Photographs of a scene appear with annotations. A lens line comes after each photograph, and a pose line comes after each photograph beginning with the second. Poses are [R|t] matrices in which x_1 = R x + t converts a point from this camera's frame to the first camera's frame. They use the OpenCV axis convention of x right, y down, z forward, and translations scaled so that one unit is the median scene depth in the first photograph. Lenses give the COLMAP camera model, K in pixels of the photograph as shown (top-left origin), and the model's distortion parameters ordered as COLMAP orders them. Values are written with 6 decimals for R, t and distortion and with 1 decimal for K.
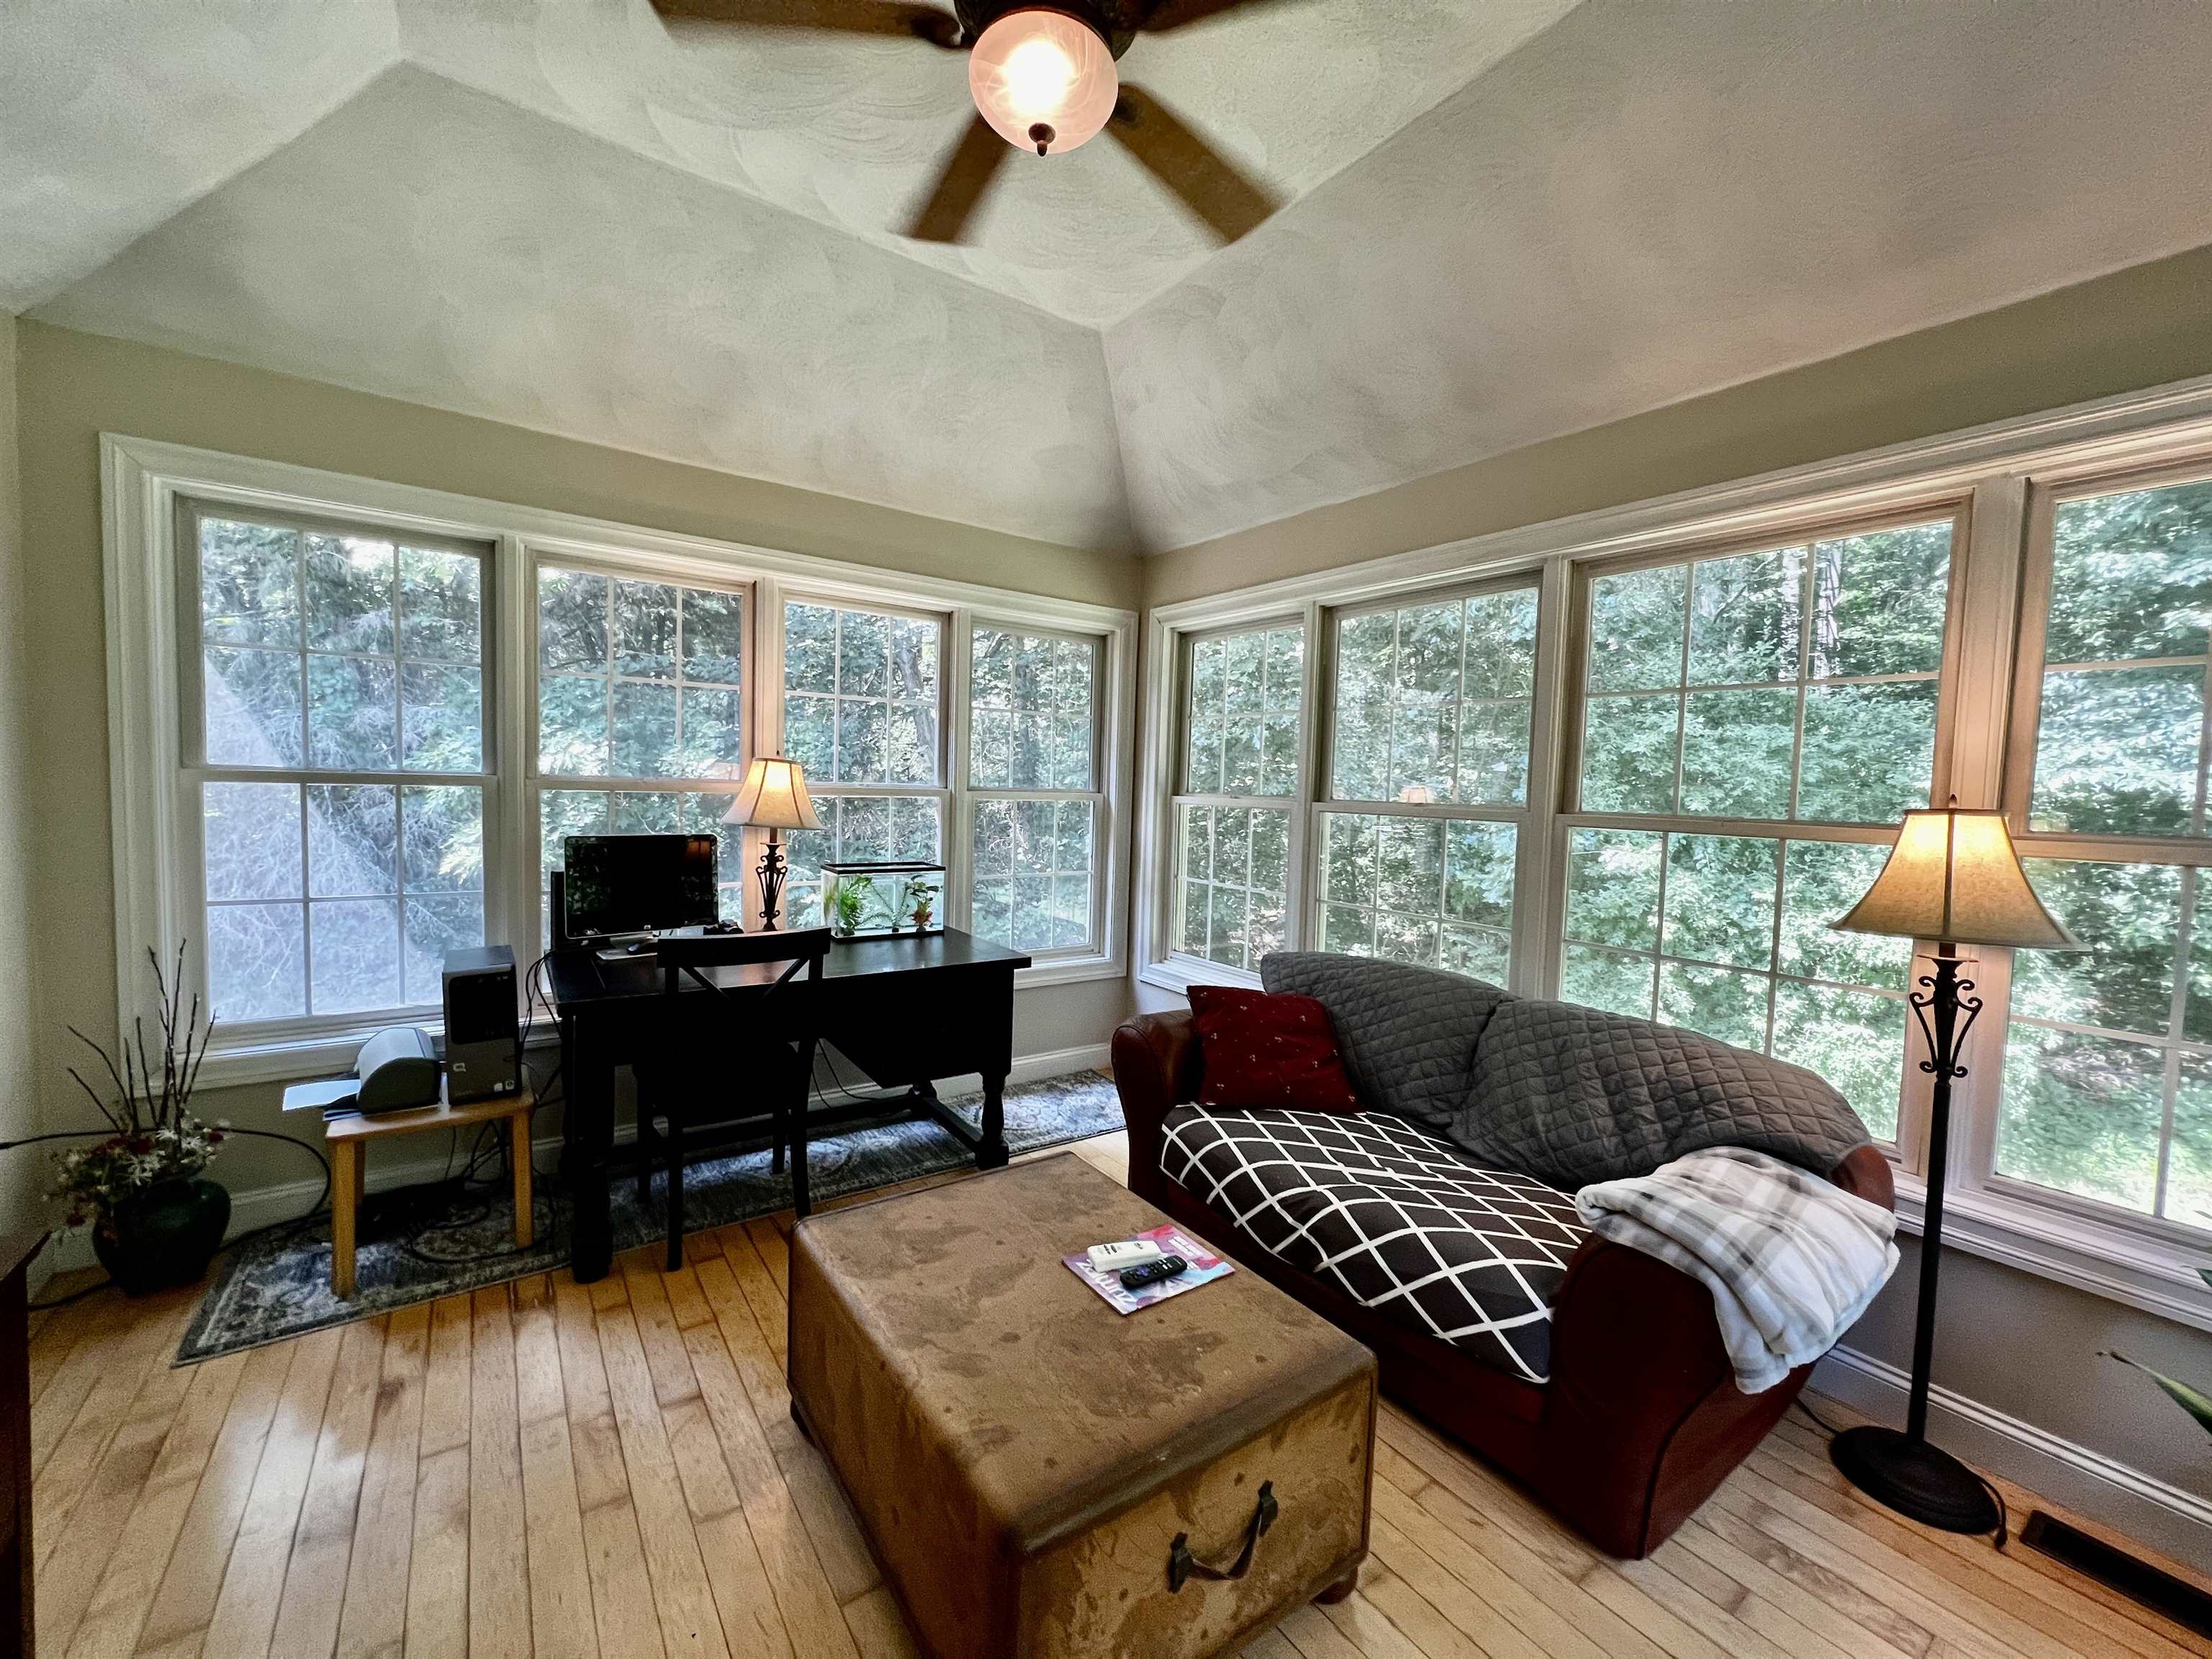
lens RADIAL K [[887.4, 0, 1105.9], [0, 887.4, 828.0], [0, 0, 1]] dist [-0.001270, 0.000663]
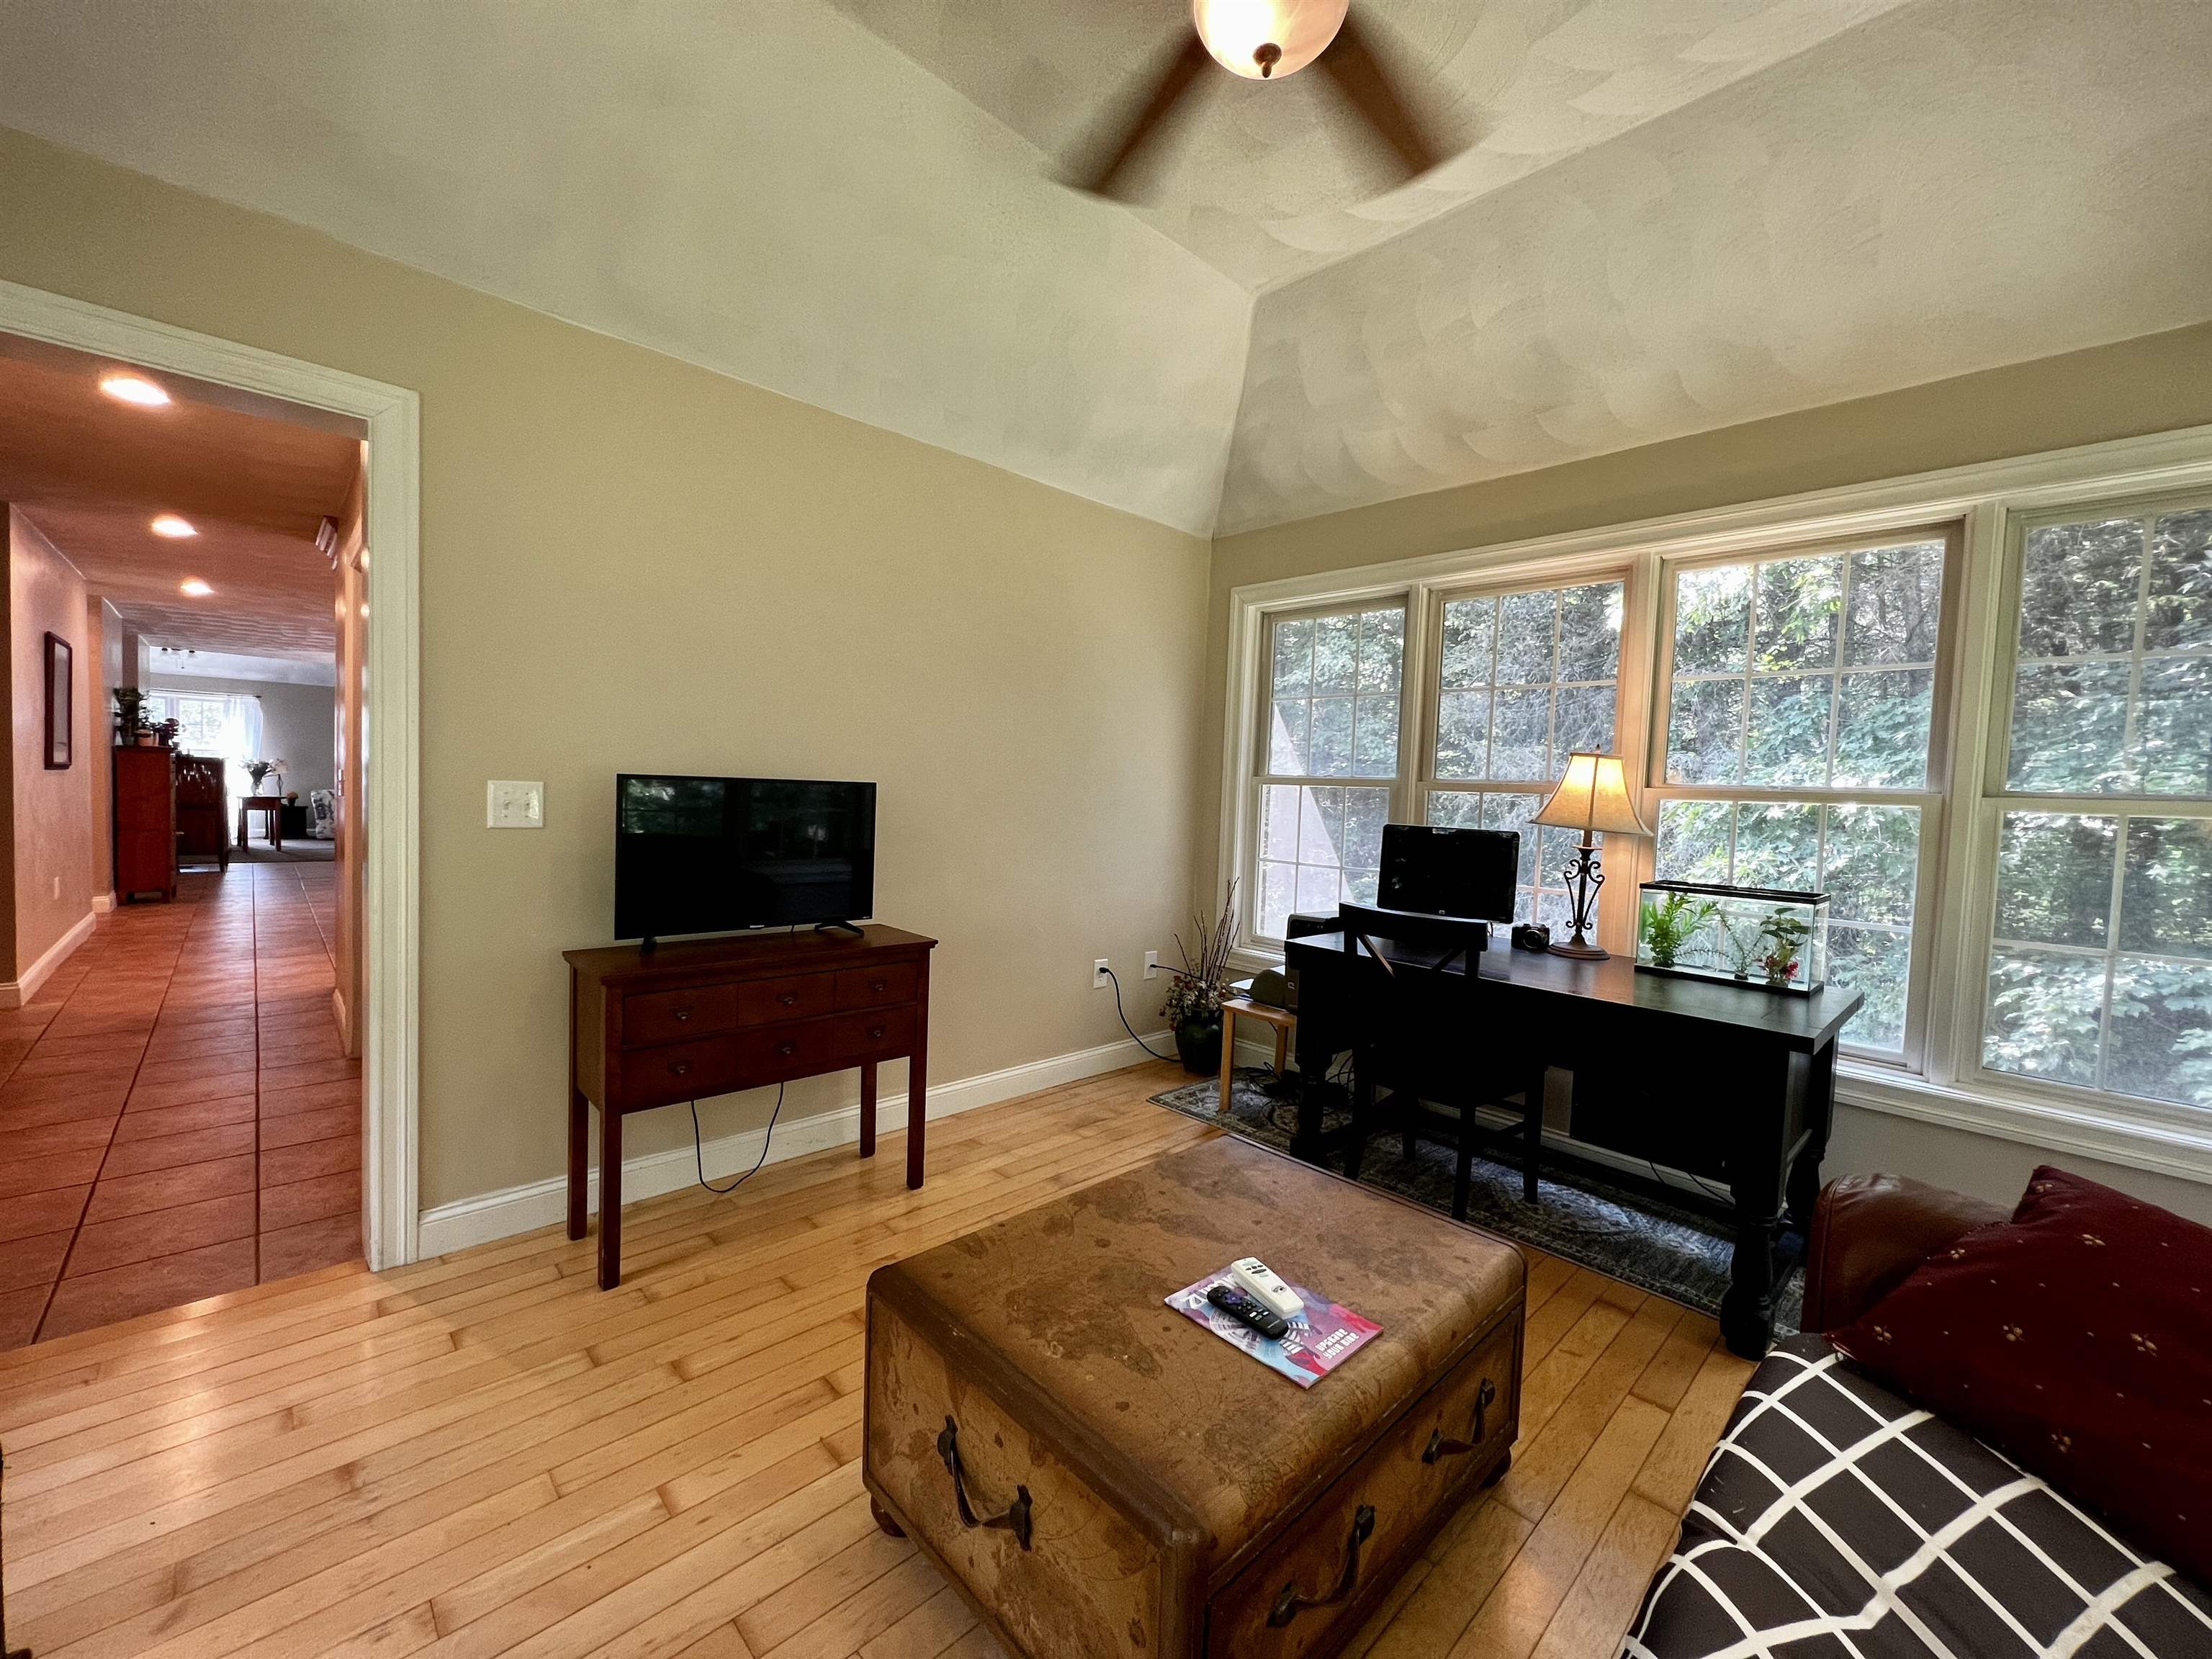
lens RADIAL K [[887.4, 0, 1107.0], [0, 887.4, 833.3], [0, 0, 1]] dist [-0.001270, 0.000663]
pose [[0.146085, 0.022706, -0.989011, 0.505650], [-0.085422, 0.996292, 0.010256, 0.040054], [0.985577, 0.082985, 0.147483, 0.437154]]
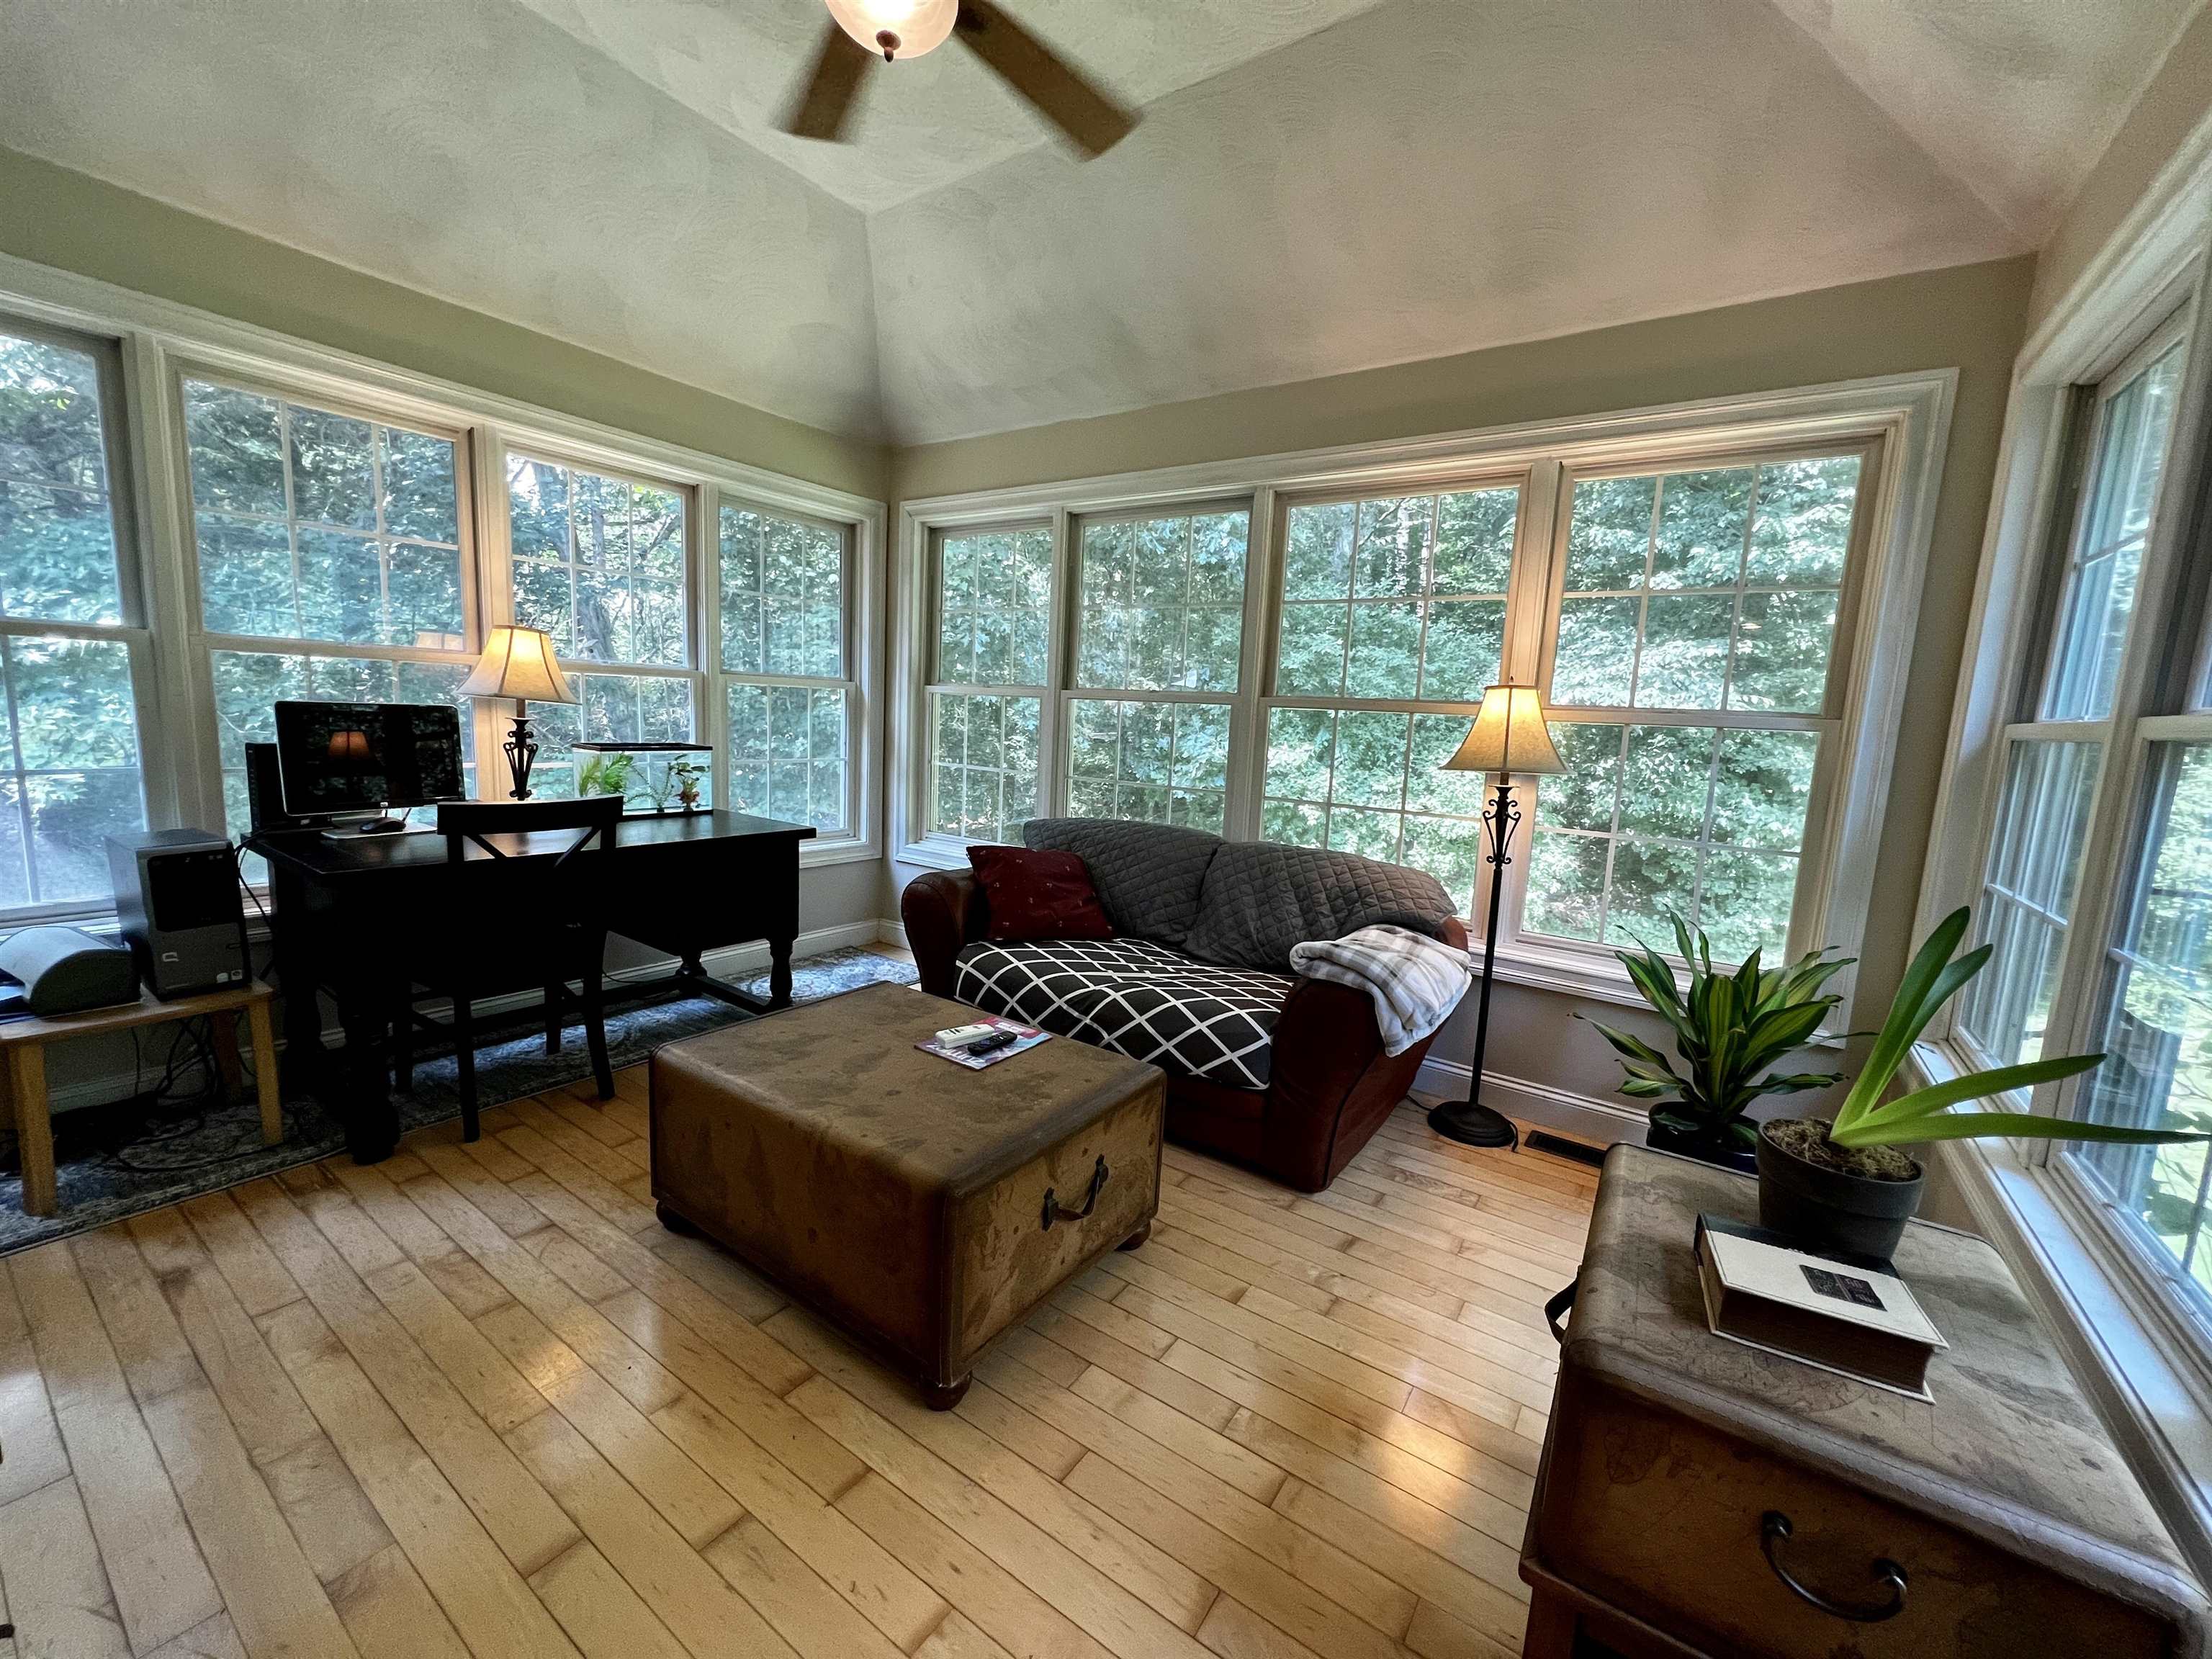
lens RADIAL K [[887.4, 0, 1108.3], [0, 887.4, 827.3], [0, 0, 1]] dist [-0.001270, 0.000663]
pose [[0.940085, -0.031096, 0.339518, -0.126563], [-0.000876, 0.995608, 0.093611, 0.049719], [-0.340938, -0.088300, 0.935930, -0.120577]]
